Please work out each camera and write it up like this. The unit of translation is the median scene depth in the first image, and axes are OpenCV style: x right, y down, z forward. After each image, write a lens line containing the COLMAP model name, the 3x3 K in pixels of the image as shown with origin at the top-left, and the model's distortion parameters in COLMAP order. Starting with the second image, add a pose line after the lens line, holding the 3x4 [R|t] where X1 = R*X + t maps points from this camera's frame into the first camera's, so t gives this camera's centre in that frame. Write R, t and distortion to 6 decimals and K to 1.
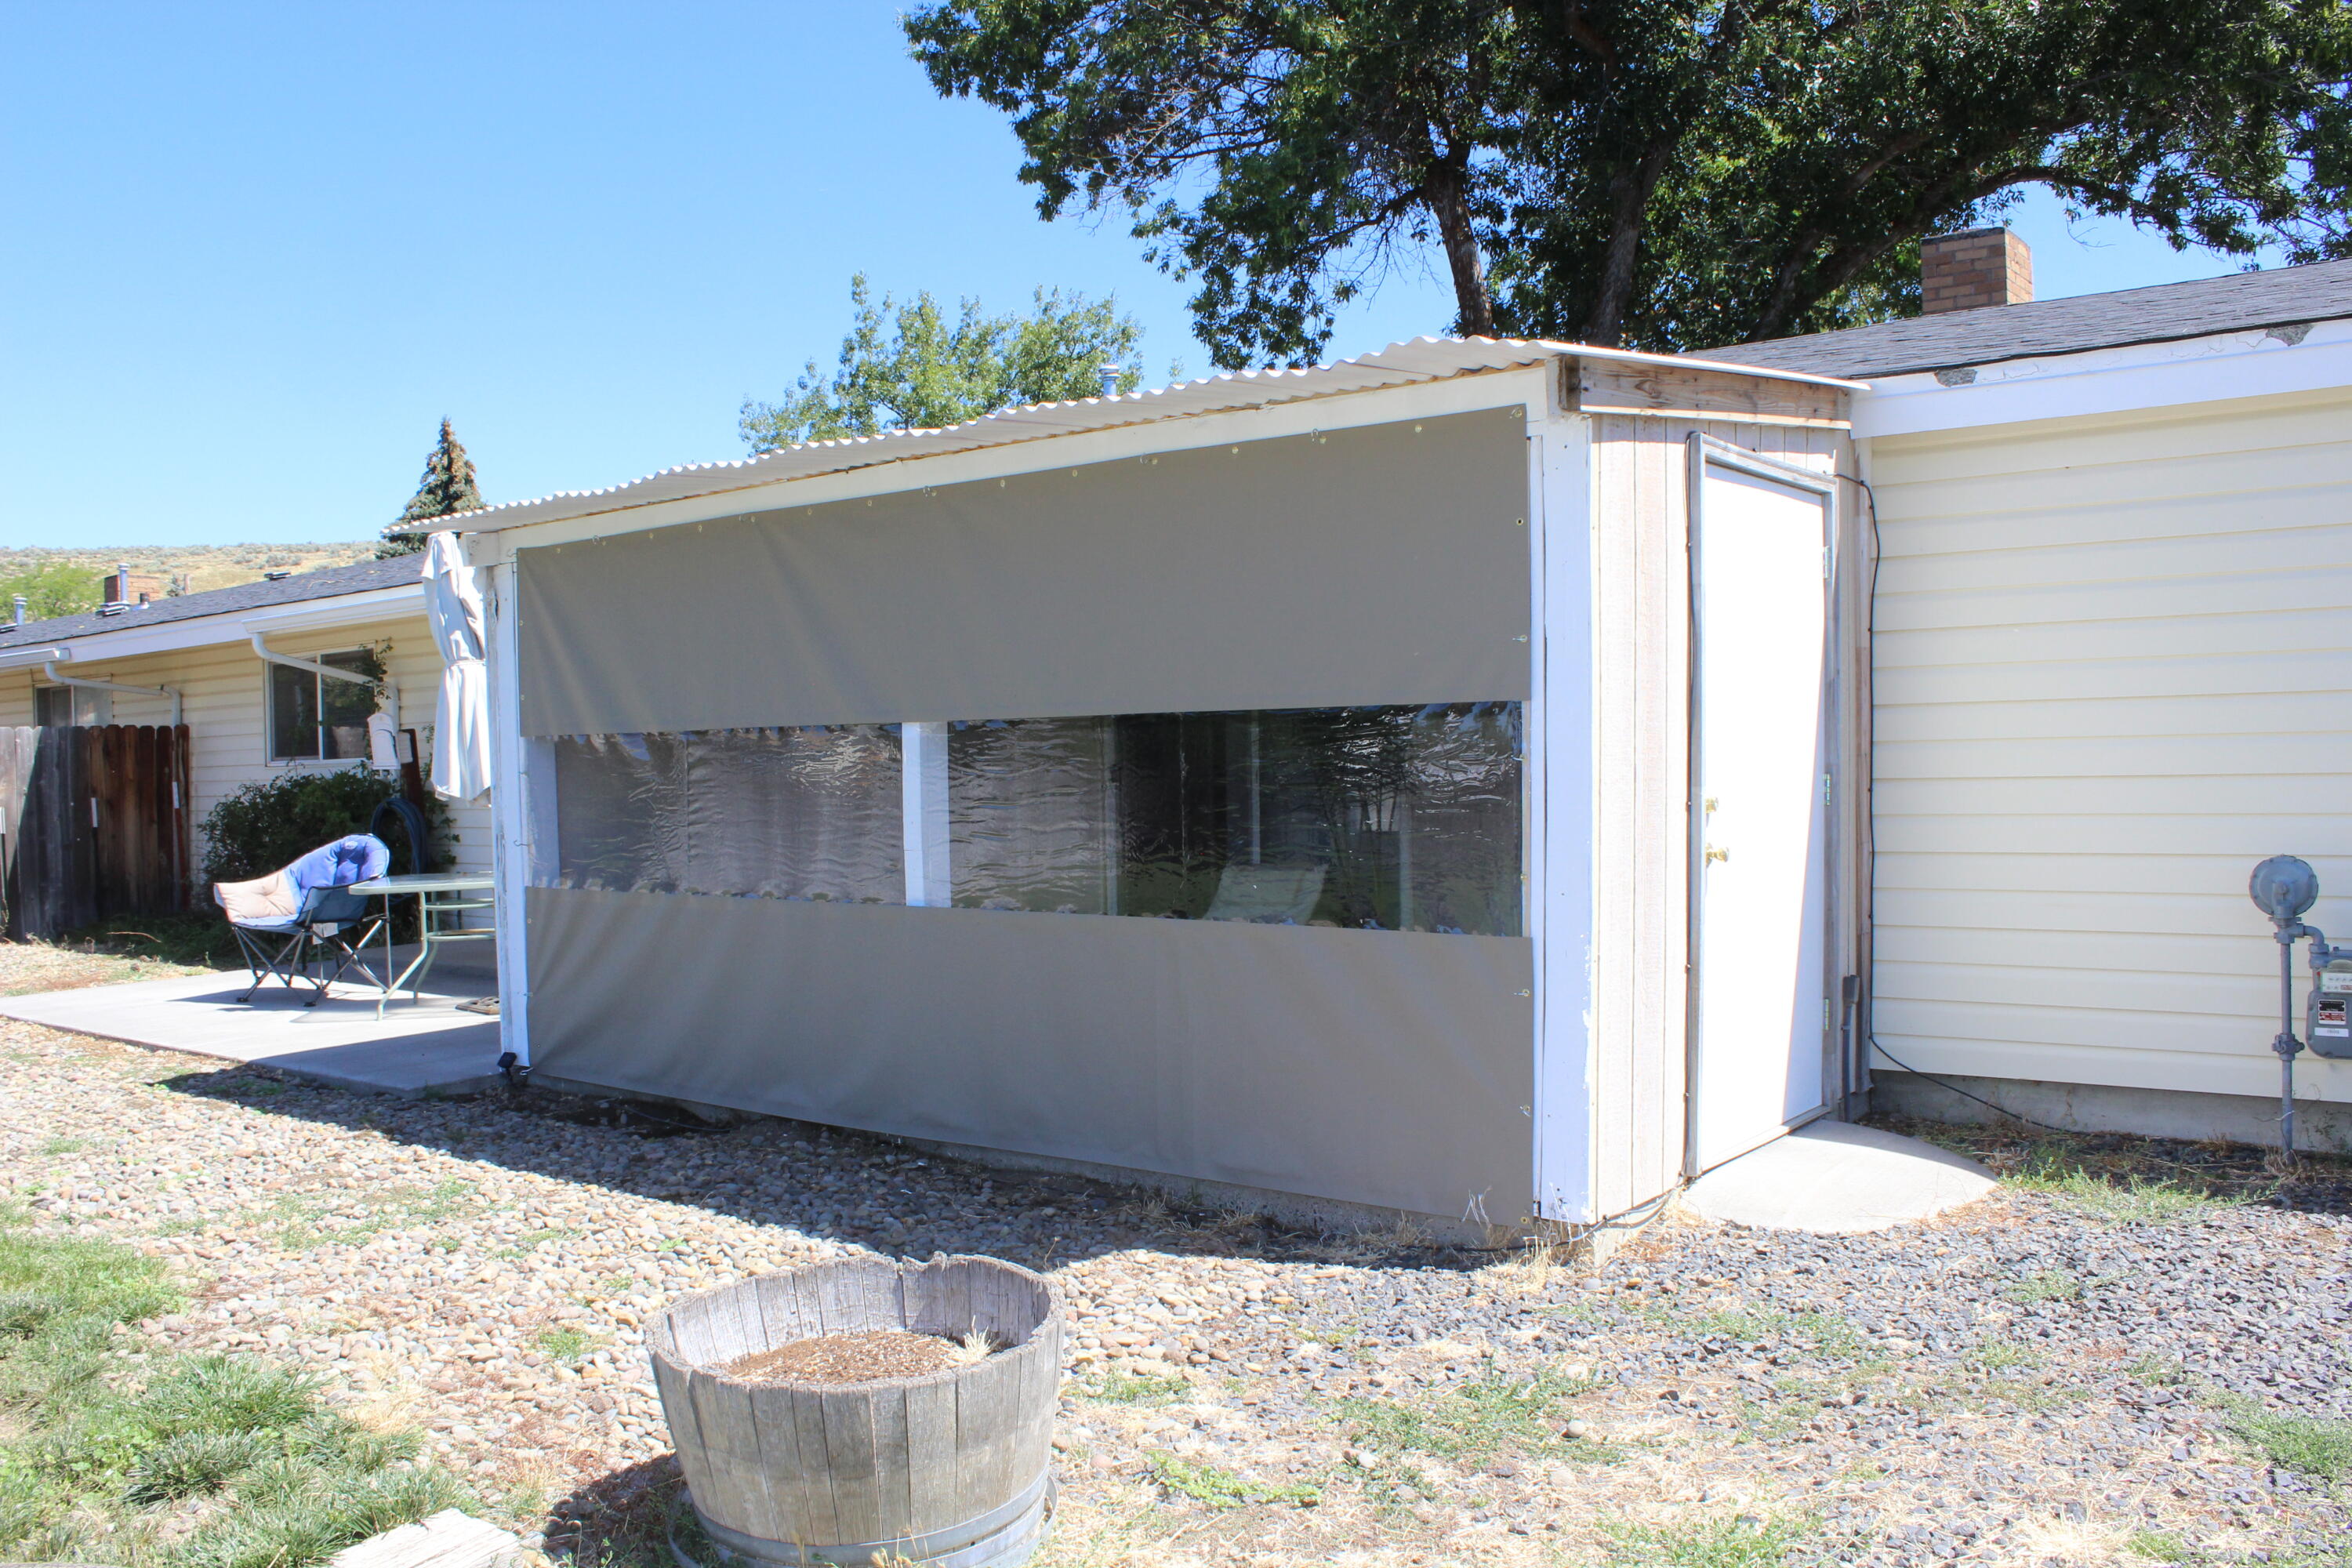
lens RADIAL K [[1968.3, 0, 1153.4], [0, 1968.3, 788.2], [0, 0, 1]] dist [-0.153264, 0.121955]
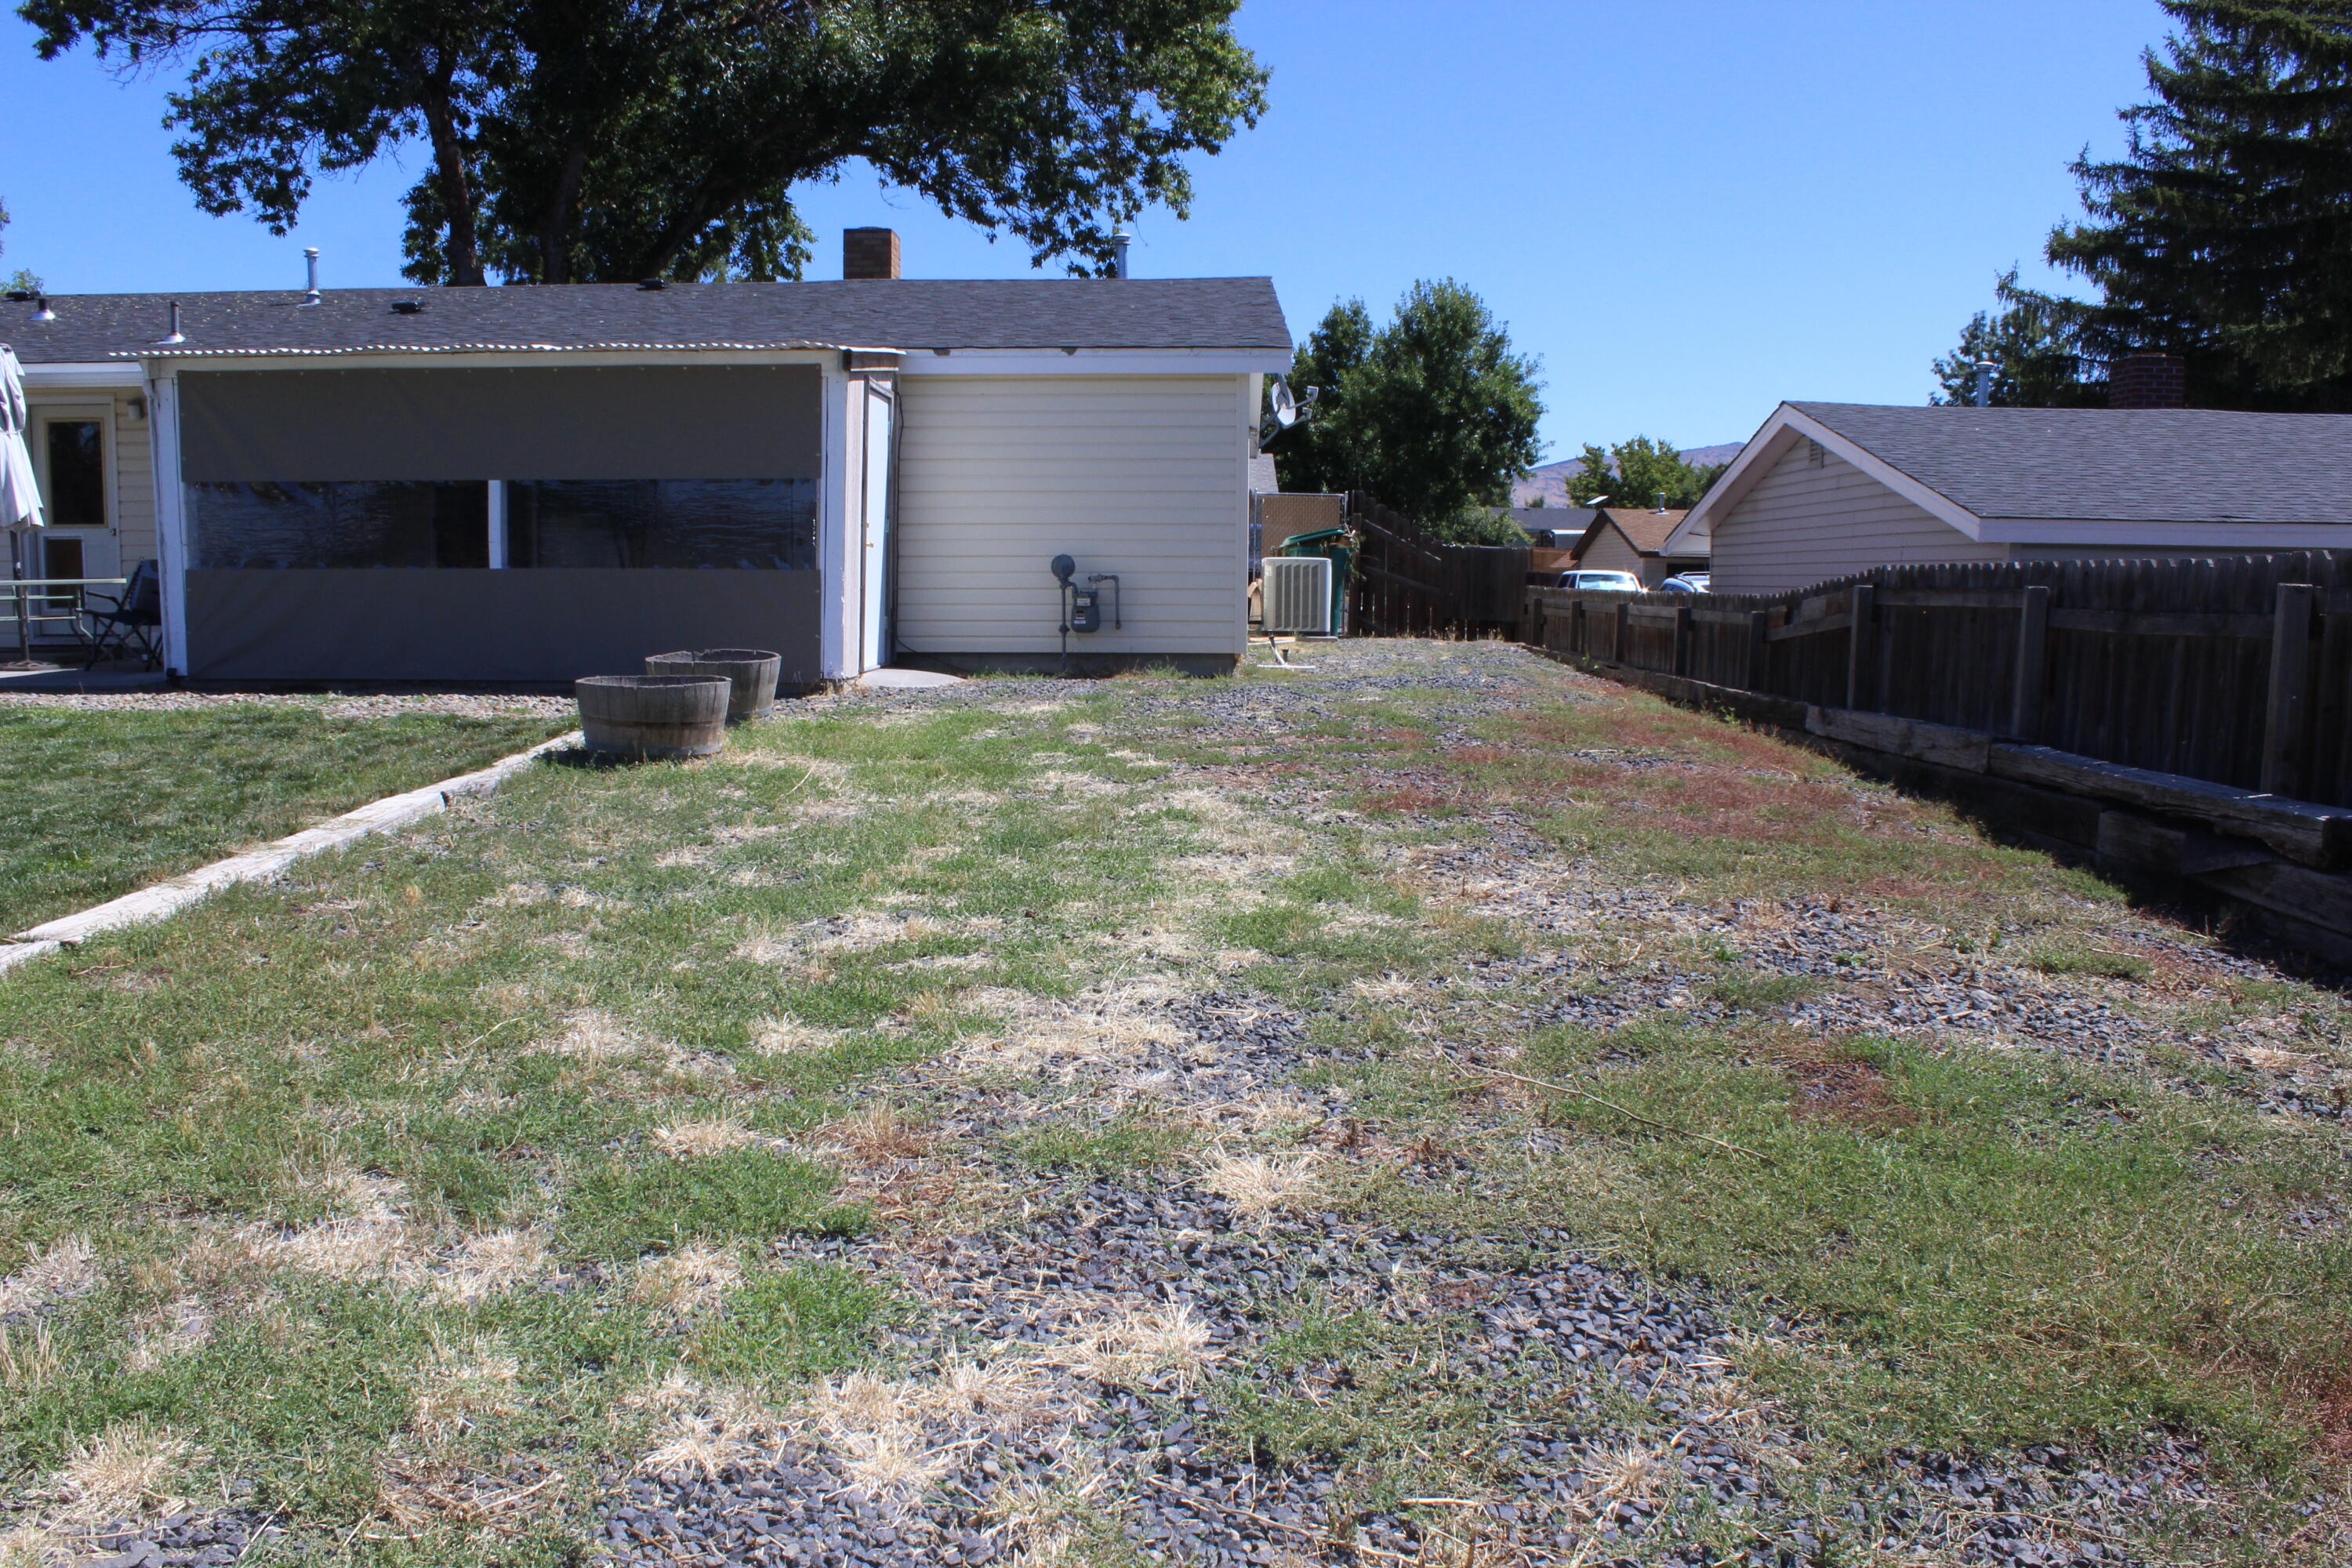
lens RADIAL K [[1968.3, 0, 1176.5], [0, 1968.3, 788.7], [0, 0, 1]] dist [-0.153264, 0.121955]
pose [[0.791029, -0.043217, 0.610250, -0.287521], [-0.011185, 0.996313, 0.085056, 0.038898], [-0.611676, -0.074108, 0.787629, -0.379914]]
